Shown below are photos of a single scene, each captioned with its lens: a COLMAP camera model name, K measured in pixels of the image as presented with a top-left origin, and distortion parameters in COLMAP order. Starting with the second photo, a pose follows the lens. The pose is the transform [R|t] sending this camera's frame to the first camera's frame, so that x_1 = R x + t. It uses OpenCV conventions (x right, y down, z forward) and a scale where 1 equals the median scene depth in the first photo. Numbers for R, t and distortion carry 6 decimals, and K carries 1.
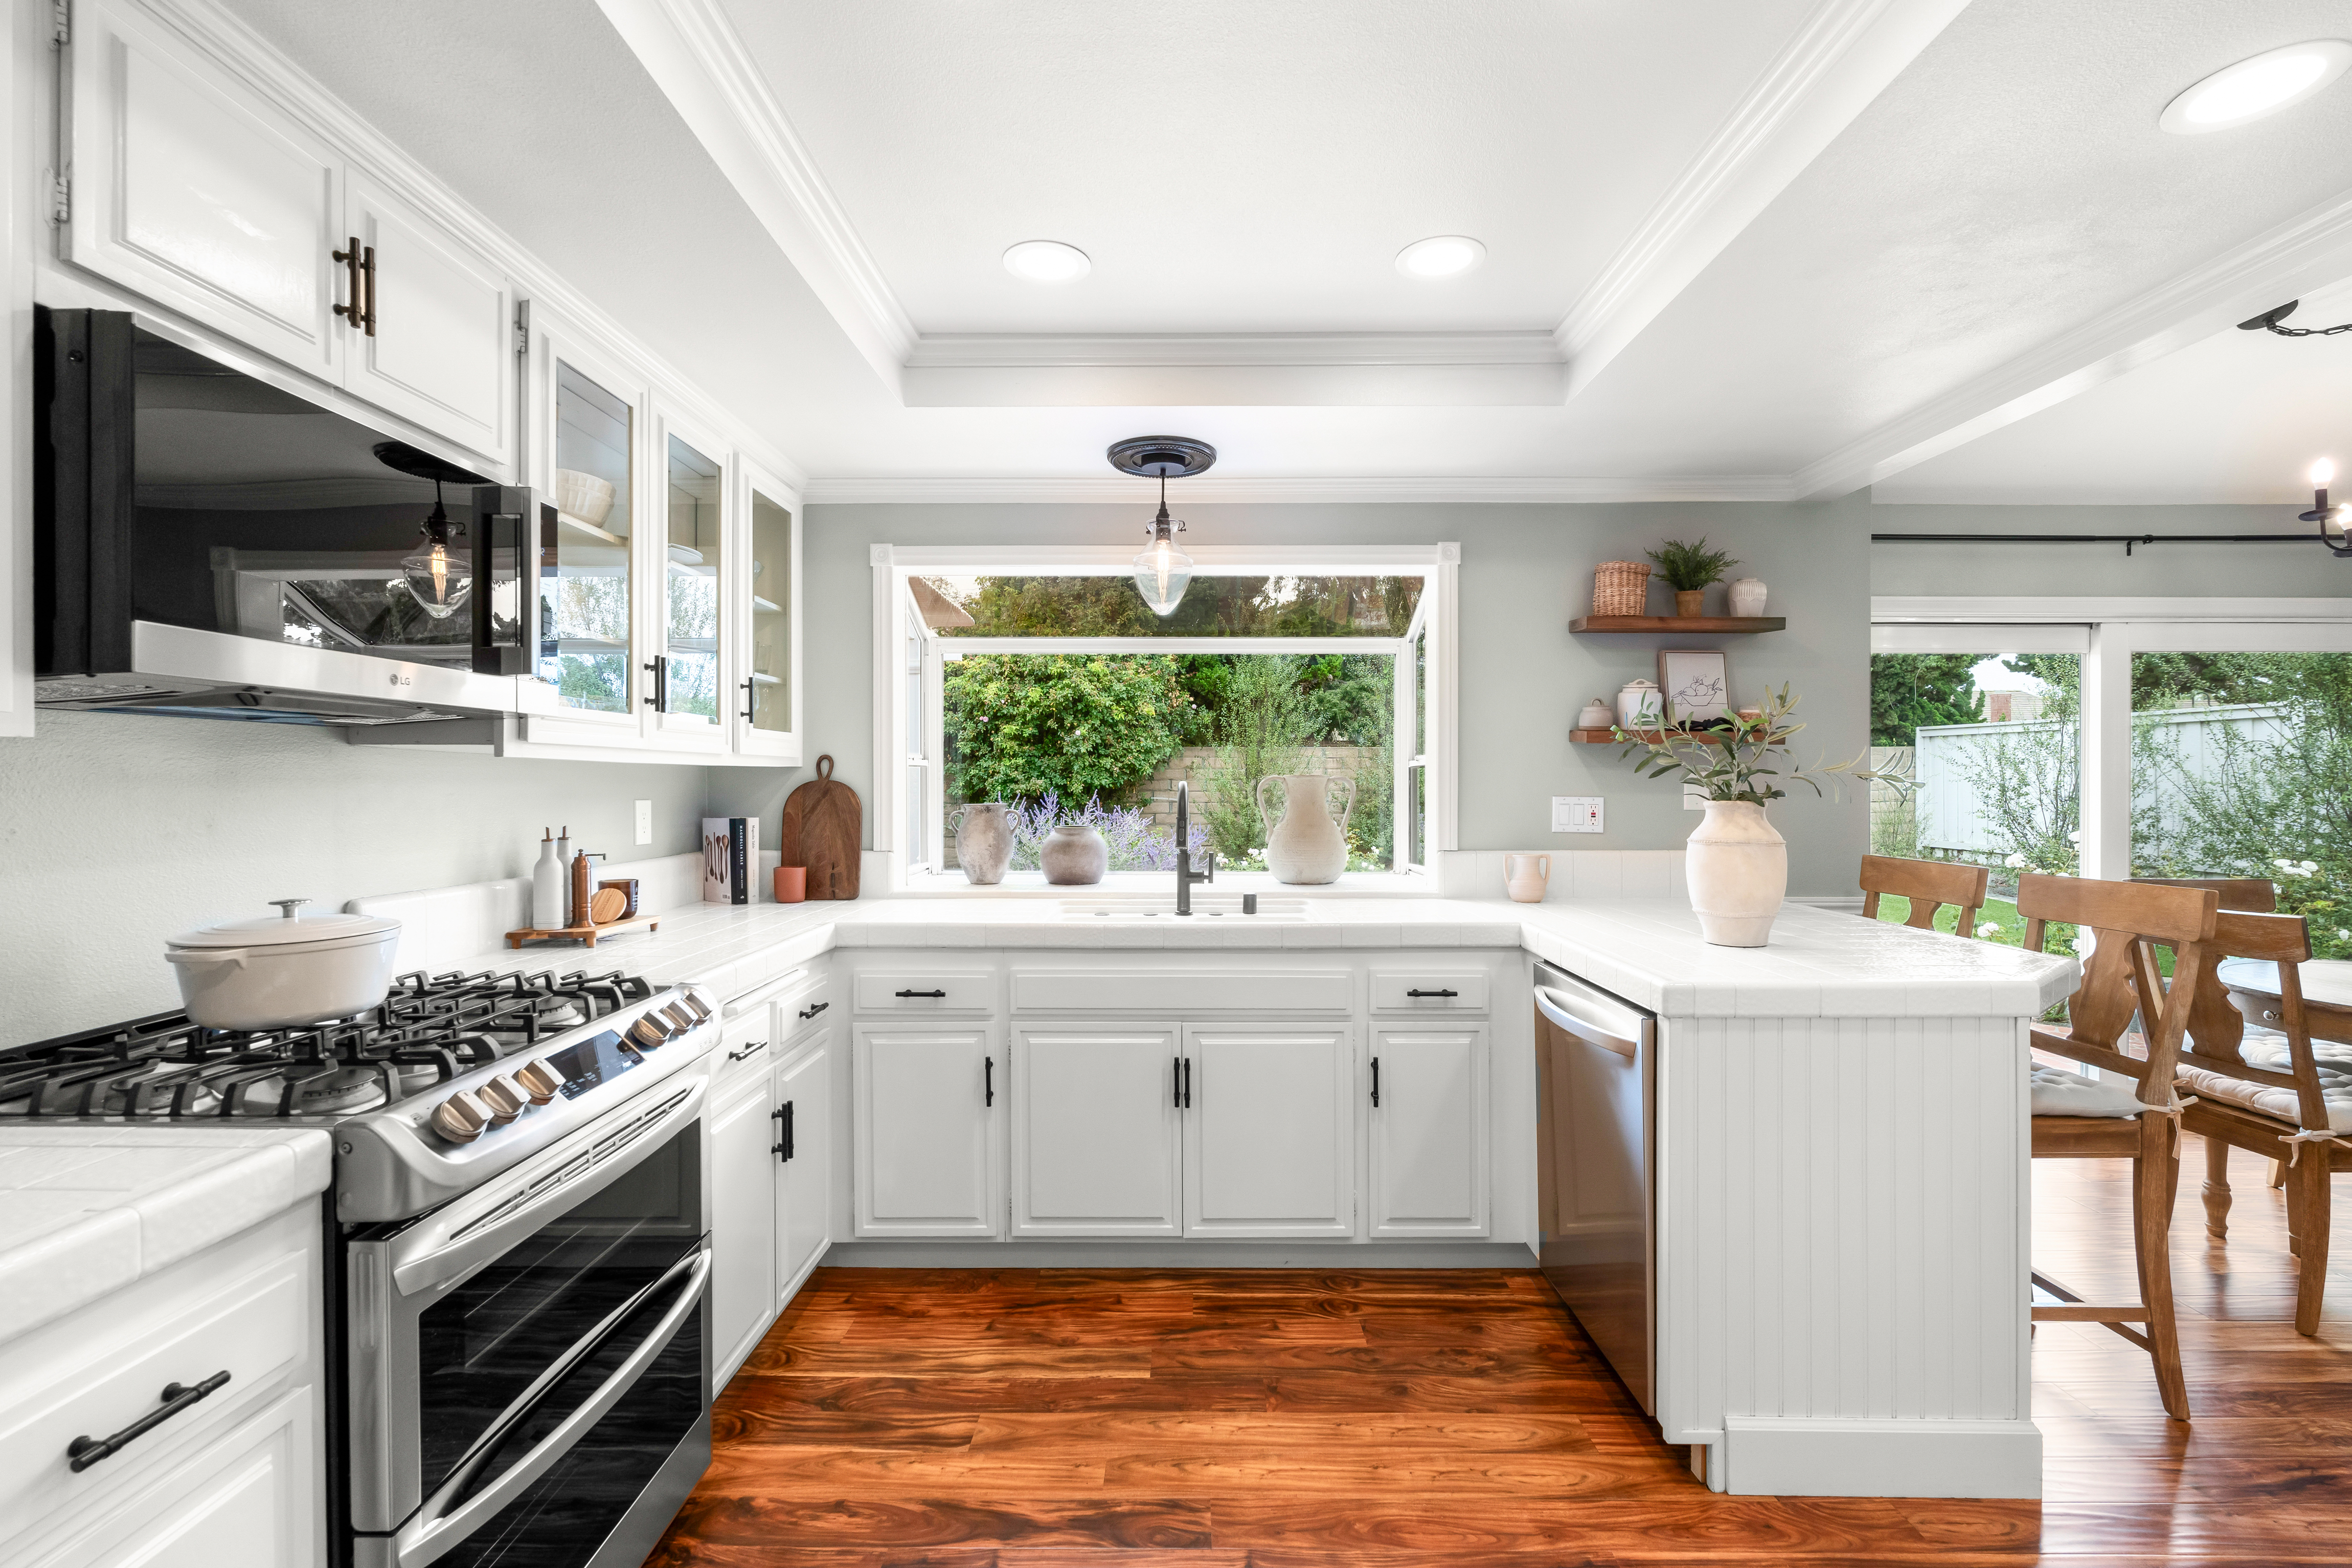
lens RADIAL K [[1035.8, 0, 1178.6], [0, 1035.8, 787.2], [0, 0, 1]] dist [-0.004051, 0.000214]
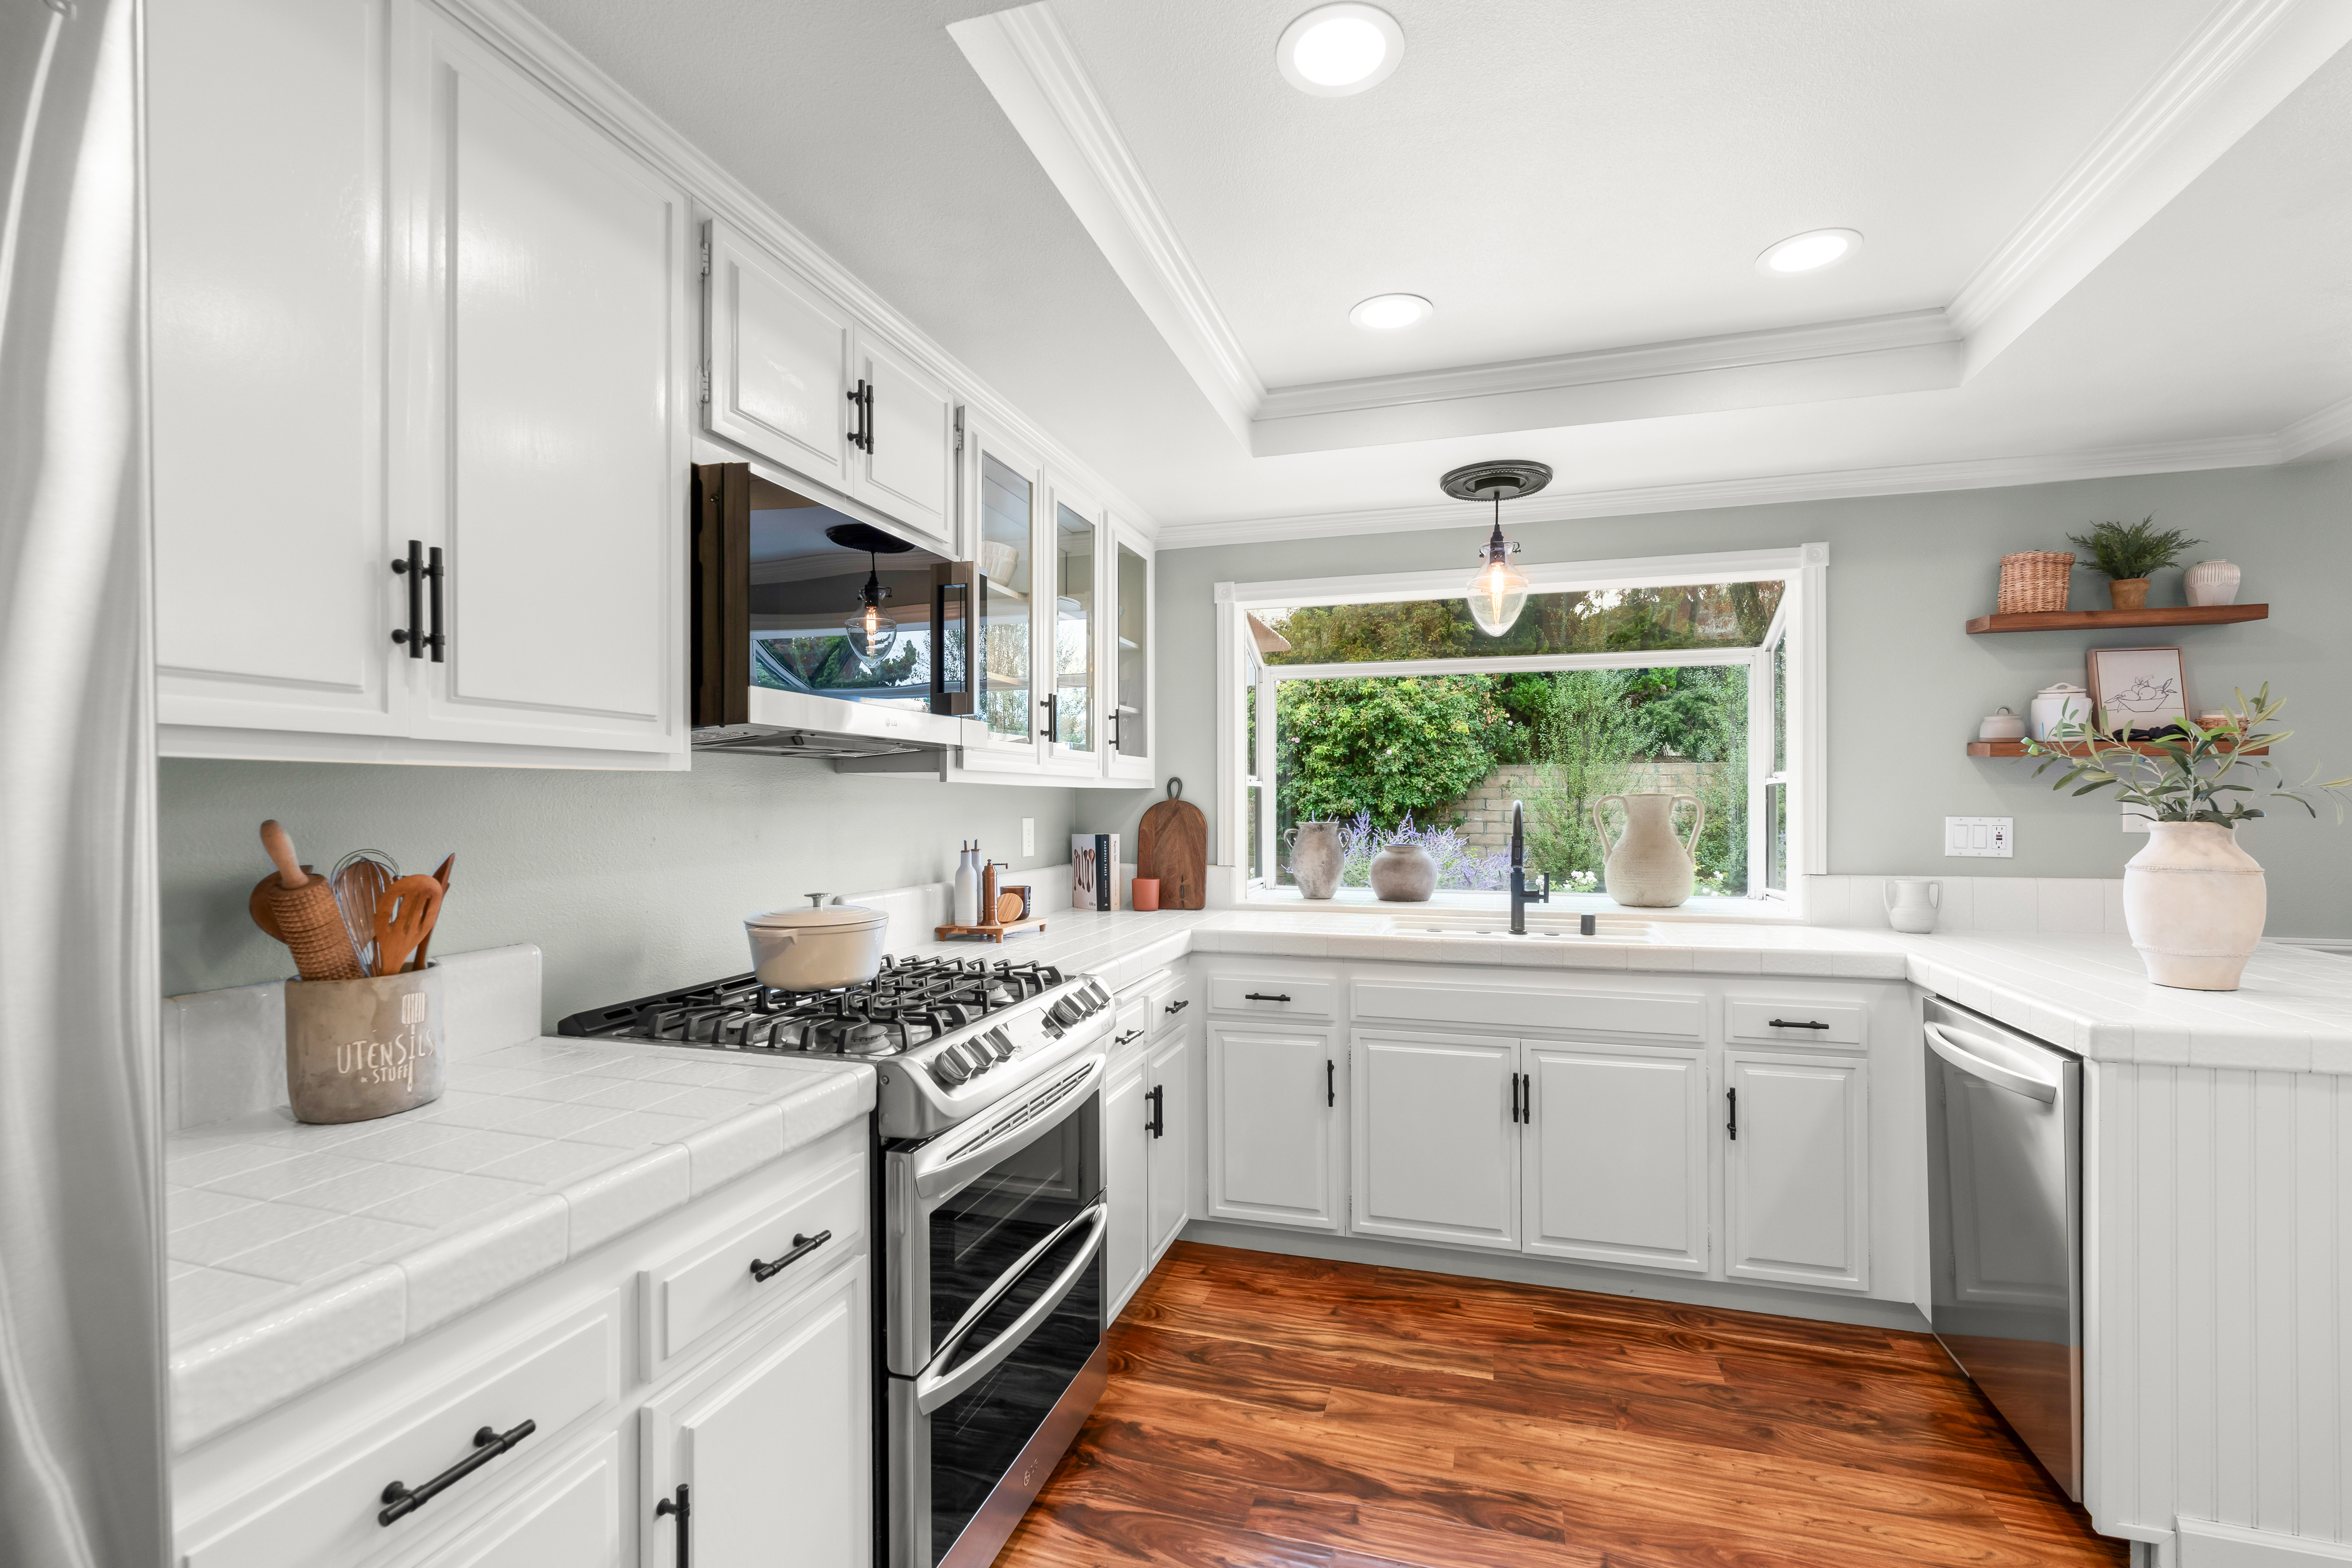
lens RADIAL K [[1035.8, 0, 1181.6], [0, 1035.8, 802.7], [0, 0, 1]] dist [-0.004051, 0.000214]
pose [[0.958893, -0.001631, -0.283764, -0.030528], [0.000500, 0.999992, -0.004060, 0.000284], [0.283768, 0.003751, 0.958886, -0.073985]]
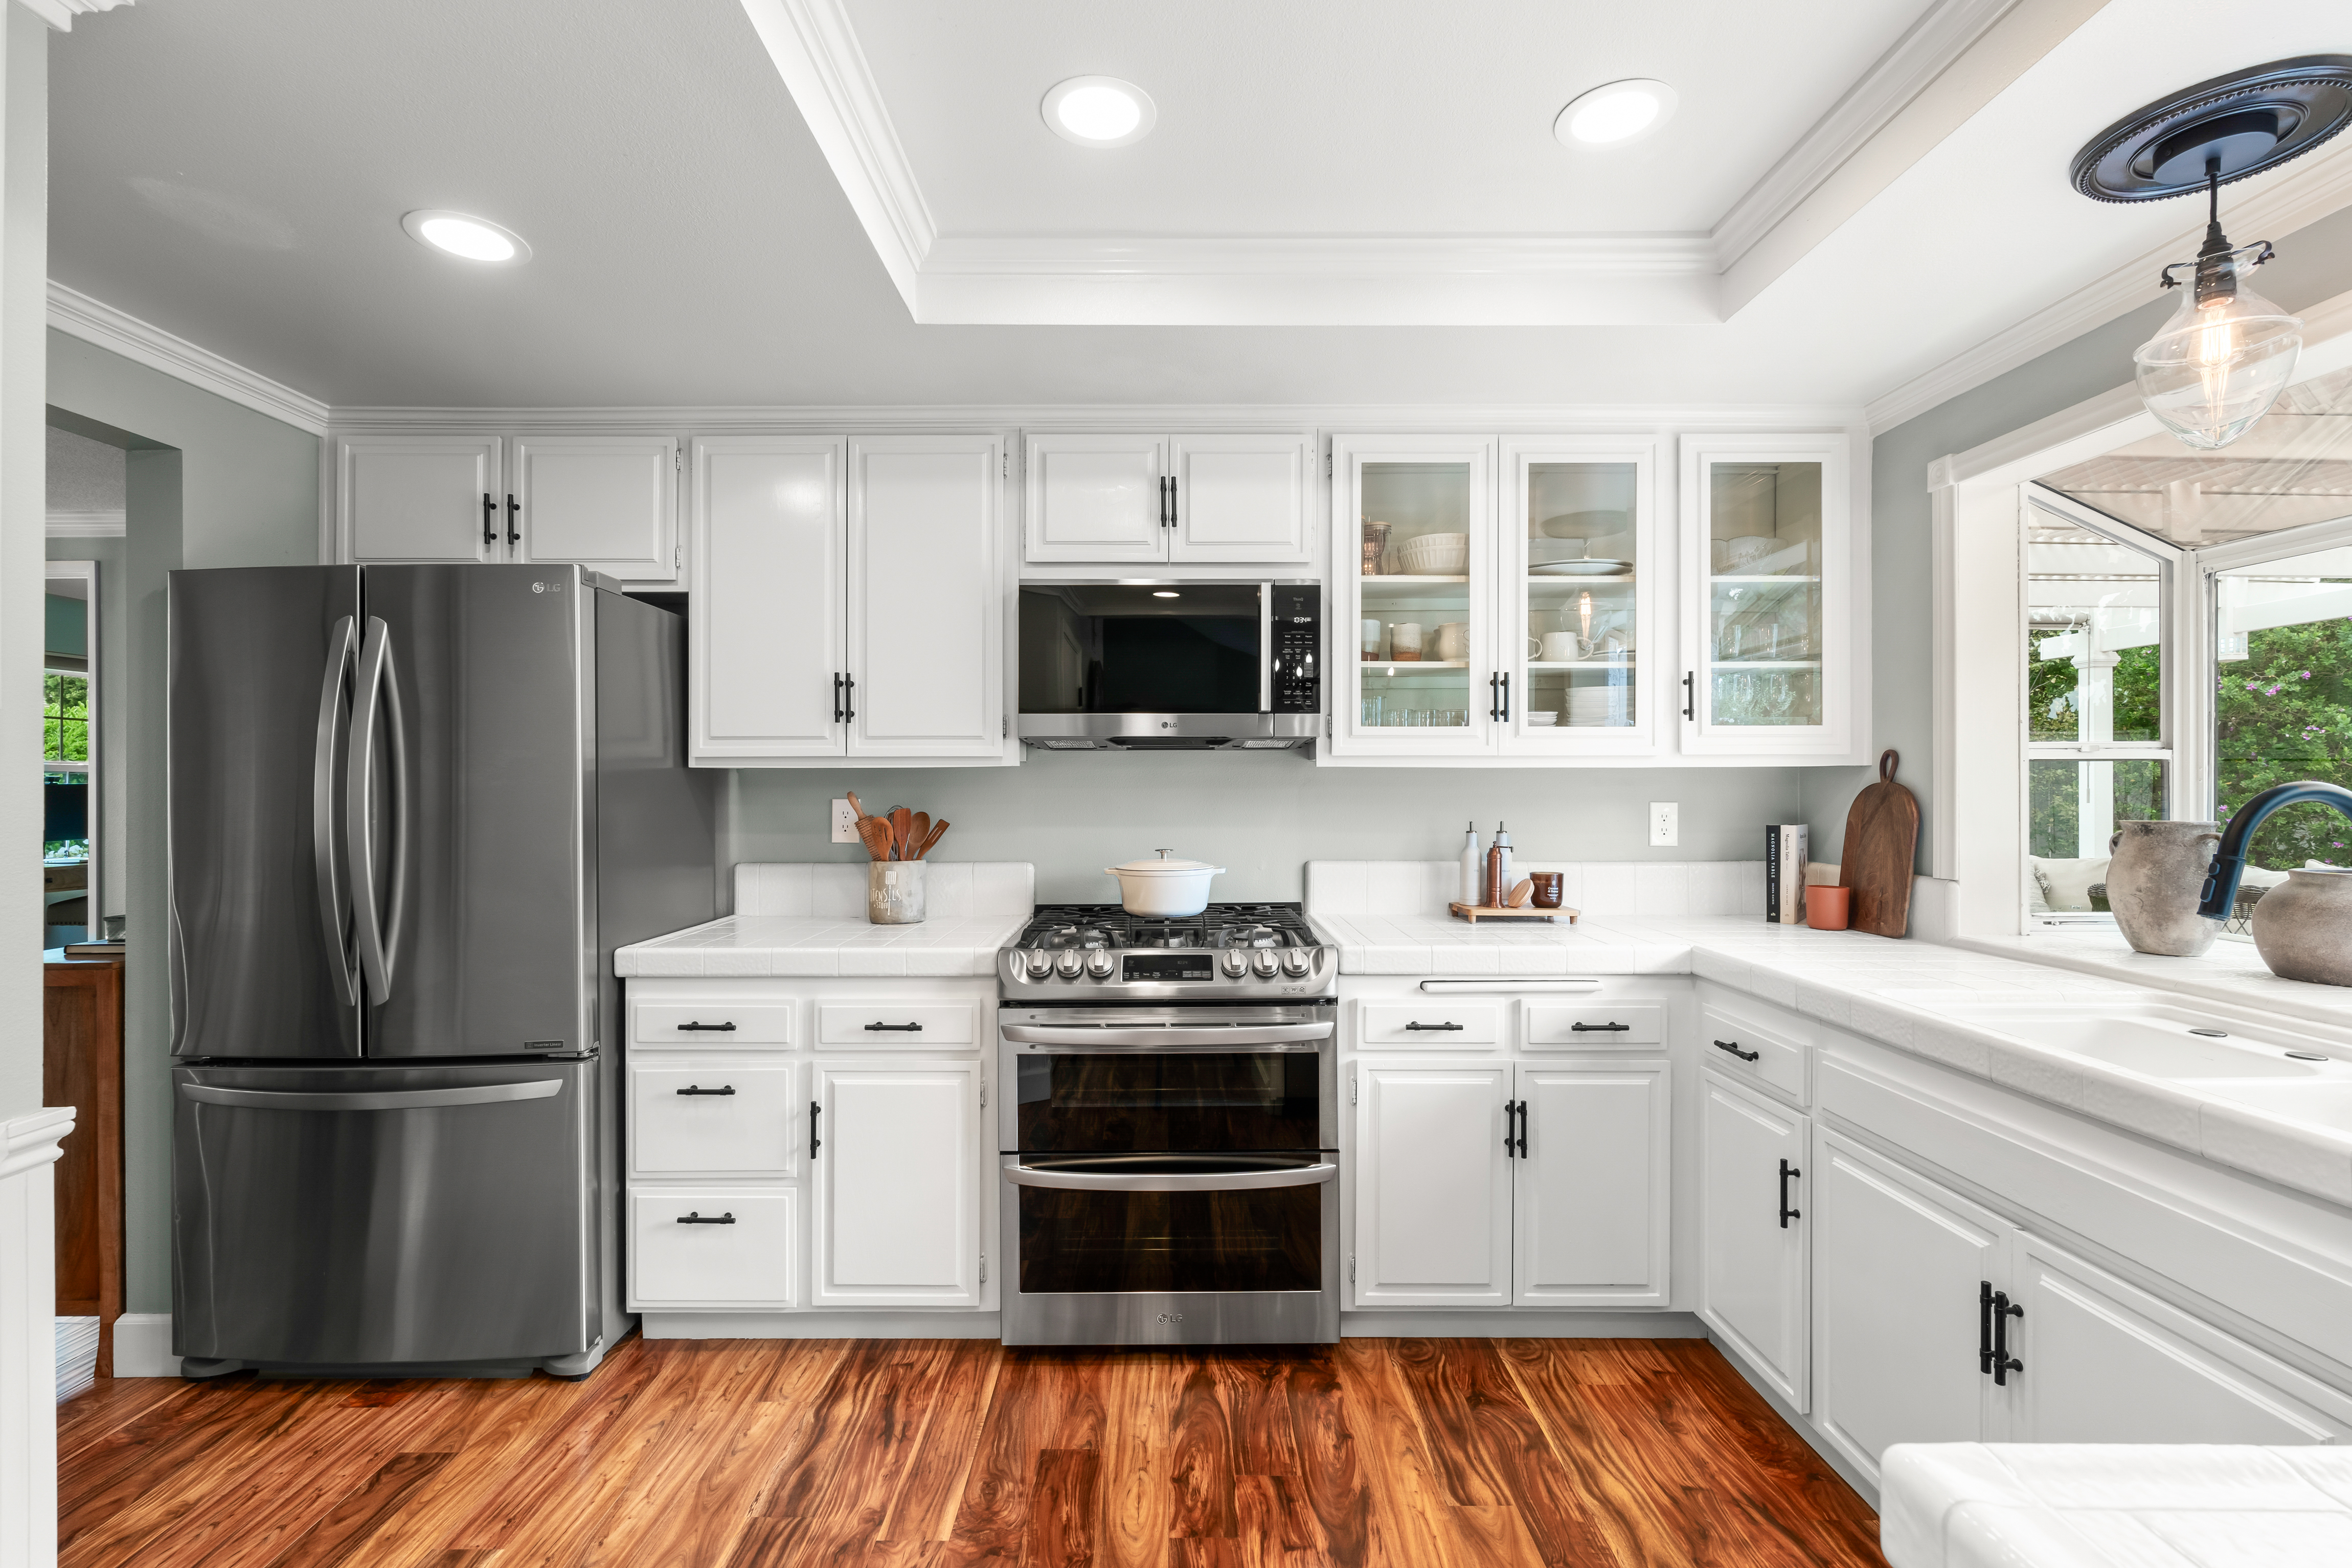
lens RADIAL K [[1035.8, 0, 1165.1], [0, 1035.8, 786.2], [0, 0, 1]] dist [-0.004051, 0.000214]
pose [[0.008641, 0.000688, -0.999962, 0.606021], [-0.005379, 0.999985, 0.000642, -0.001955], [0.999948, 0.005374, 0.008644, 0.617139]]
